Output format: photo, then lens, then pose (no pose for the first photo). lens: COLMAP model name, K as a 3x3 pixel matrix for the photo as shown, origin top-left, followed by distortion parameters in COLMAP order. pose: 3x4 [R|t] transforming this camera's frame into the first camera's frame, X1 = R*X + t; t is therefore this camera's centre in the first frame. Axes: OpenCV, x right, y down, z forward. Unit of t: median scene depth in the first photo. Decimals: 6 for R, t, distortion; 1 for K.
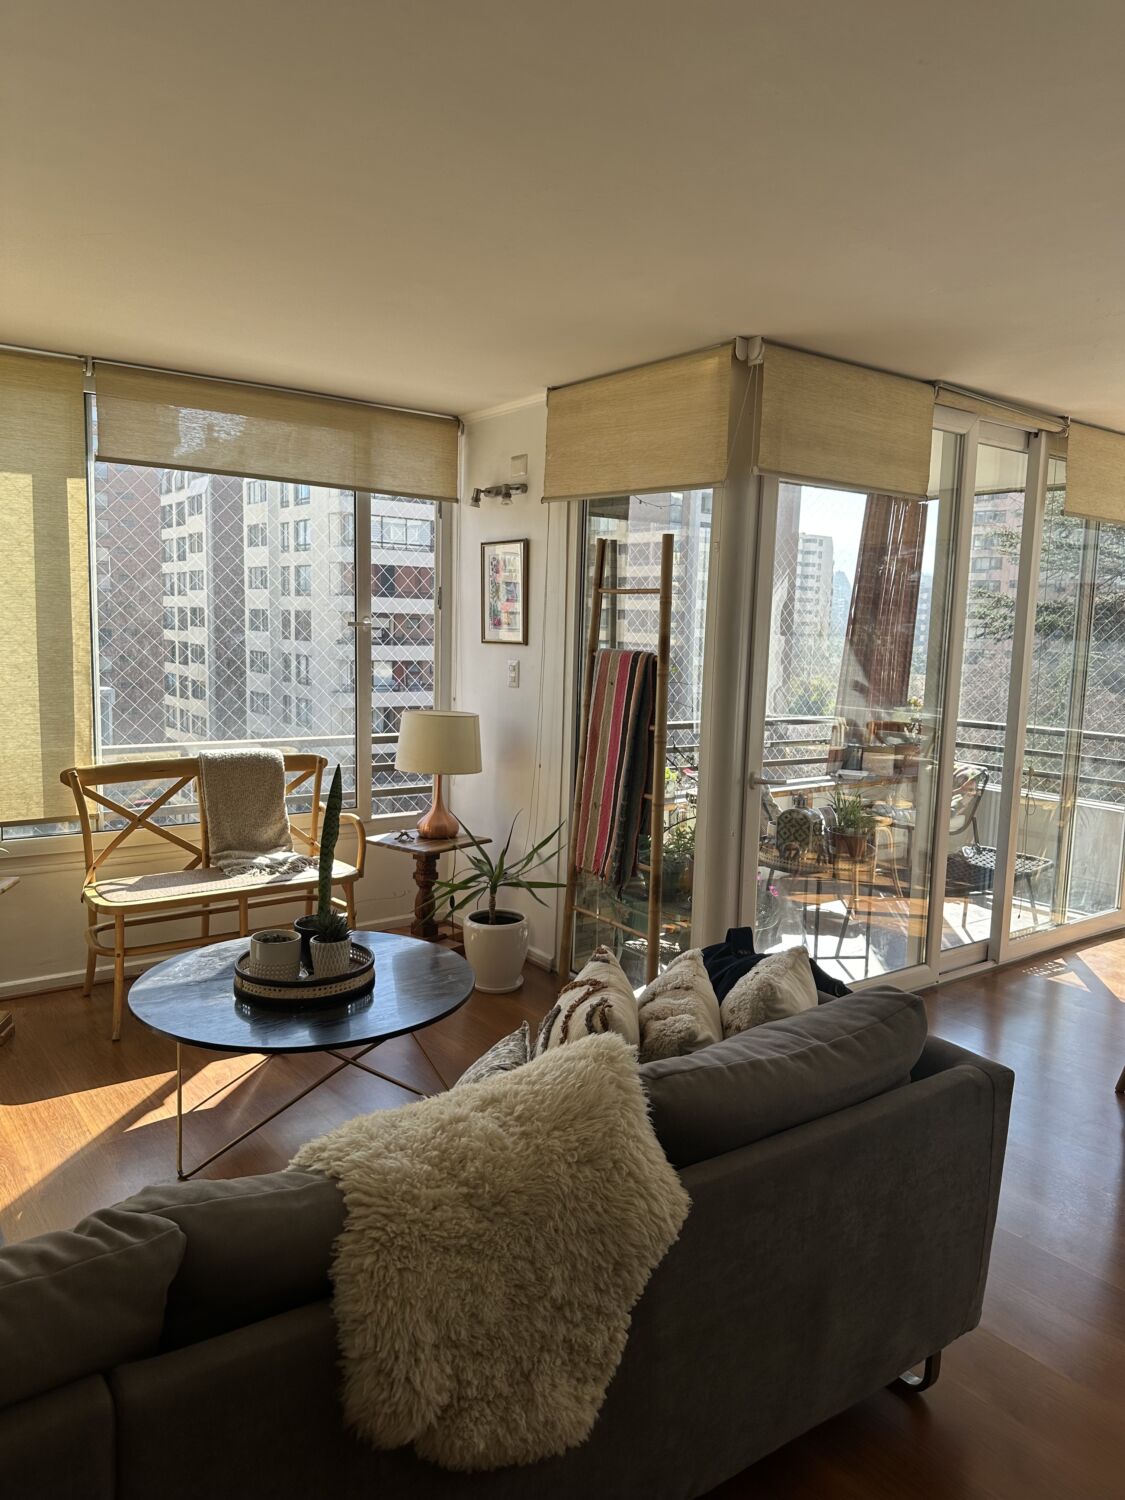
lens RADIAL K [[1054.1, 0, 563.0], [0, 1054.1, 755.5], [0, 0, 1]] dist [0.095348, -0.128544]
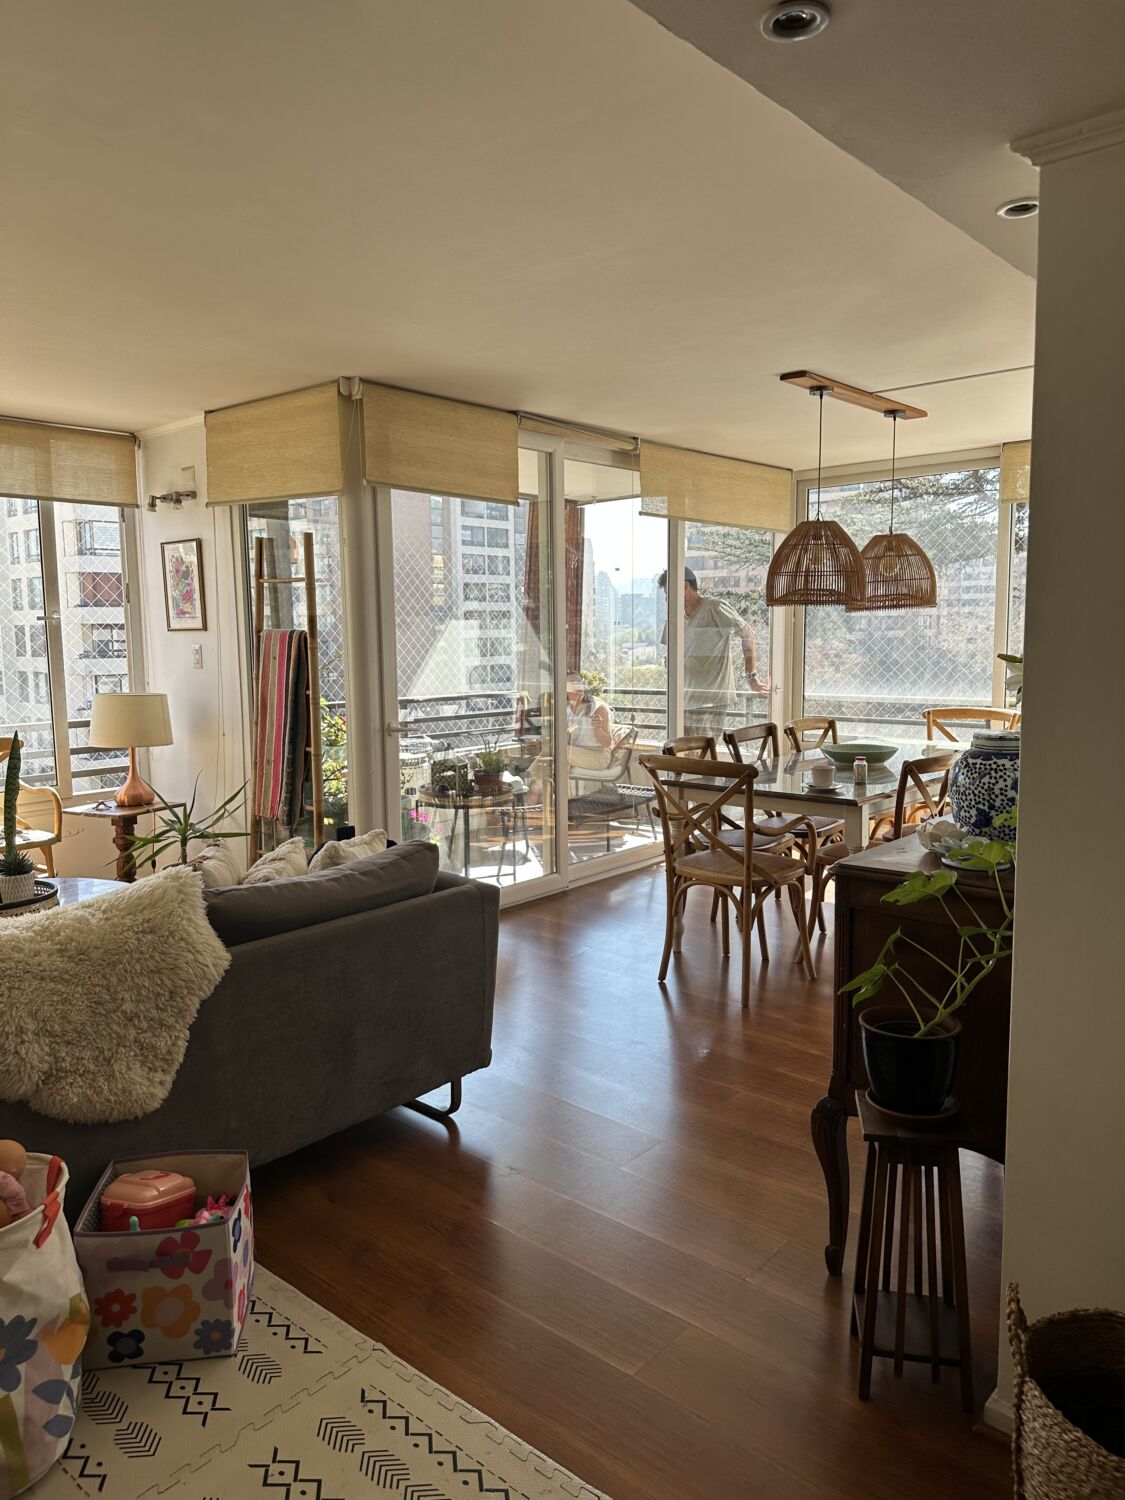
lens RADIAL K [[1059.0, 0, 561.4], [0, 1059.0, 739.9], [0, 0, 1]] dist [0.091331, -0.130559]
pose [[0.977293, -0.061099, 0.202891, 0.112939], [0.064362, 0.997881, -0.009518, 0.056207], [-0.201879, 0.022361, 0.979155, -0.242196]]
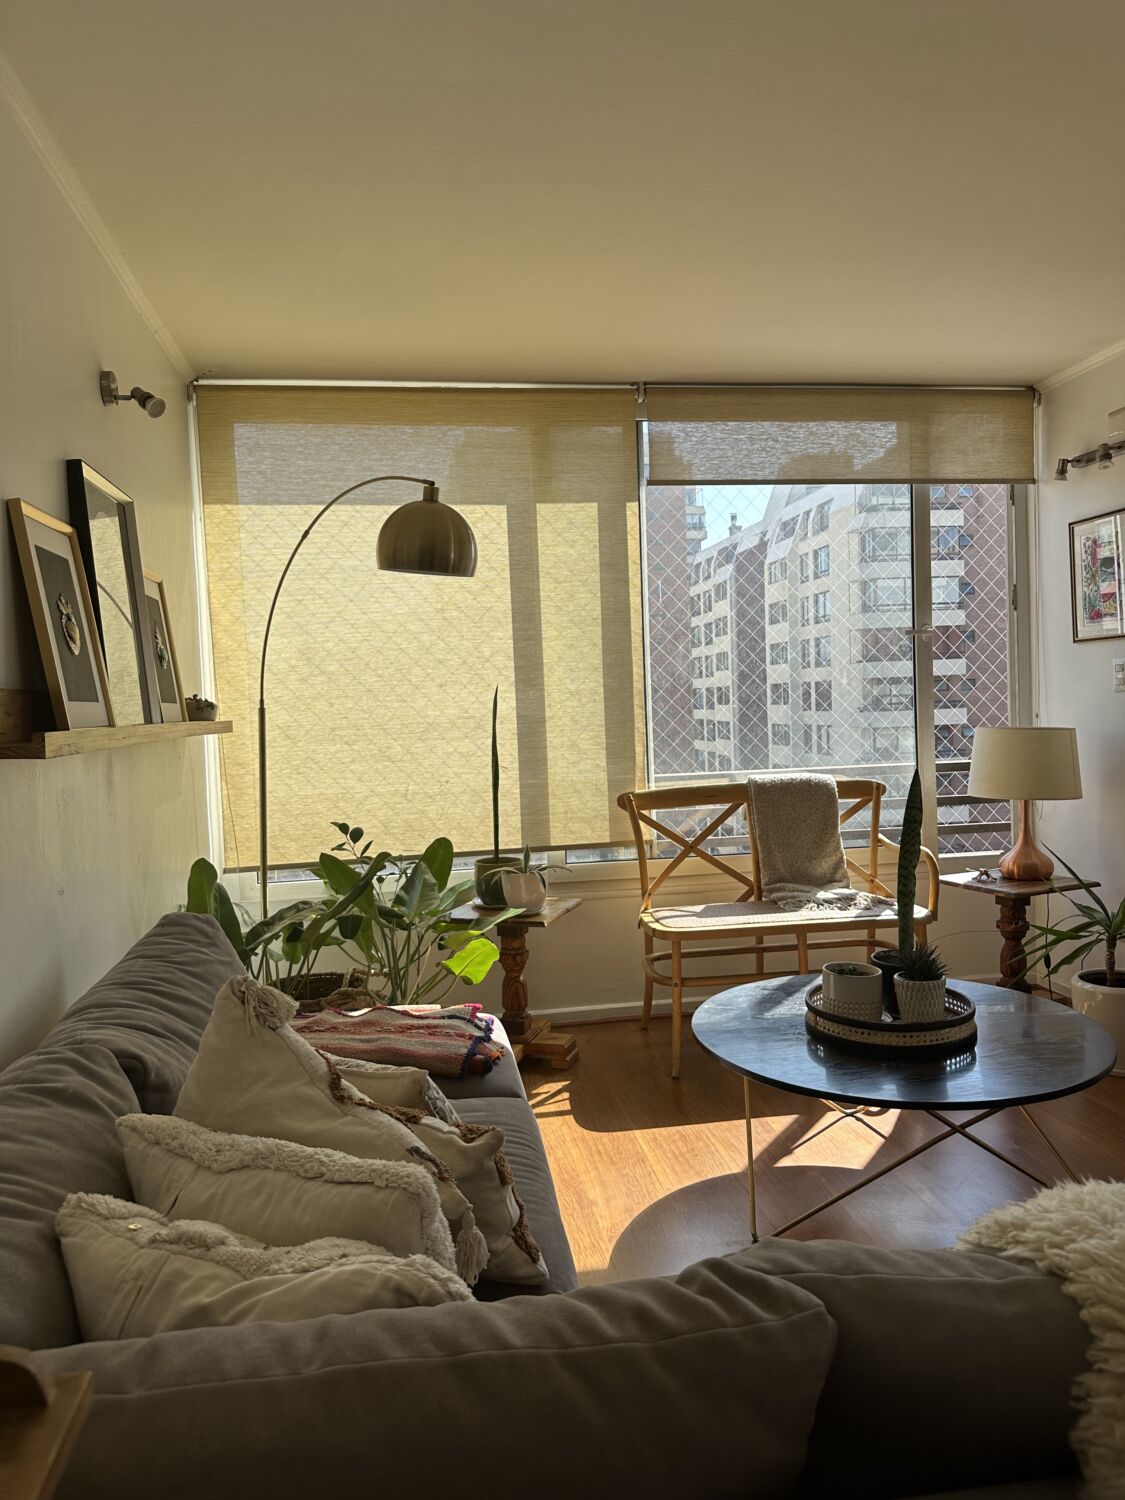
lens RADIAL K [[1059.0, 0, 561.4], [0, 1059.0, 739.9], [0, 0, 1]] dist [0.091331, -0.130559]
pose [[0.885706, -0.040676, -0.462460, -0.056021], [0.002131, 0.996500, -0.083568, 0.045115], [0.464241, 0.073031, 0.882693, 0.096759]]
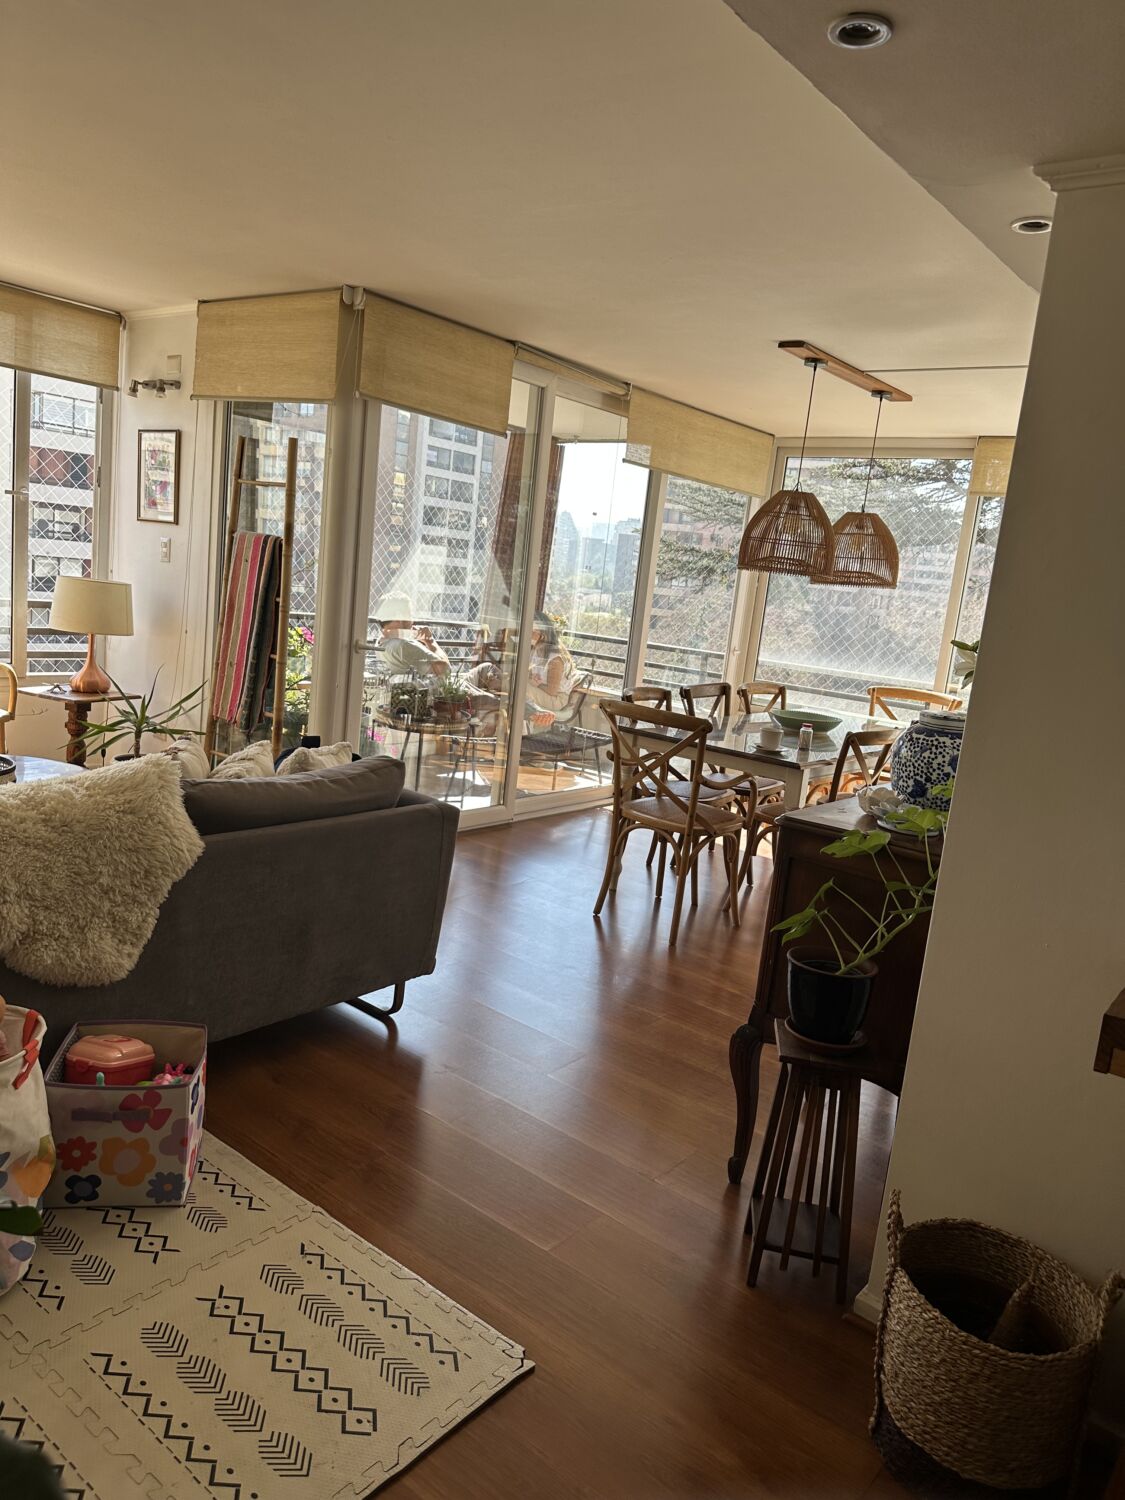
lens RADIAL K [[1059.2, 0, 570.9], [0, 1059.2, 751.5], [0, 0, 1]] dist [0.120700, -0.237577]
pose [[0.964017, 0.030640, 0.264070, 0.085759], [-0.047378, 0.997235, 0.057248, 0.059193], [-0.261585, -0.067699, 0.962803, -0.272199]]
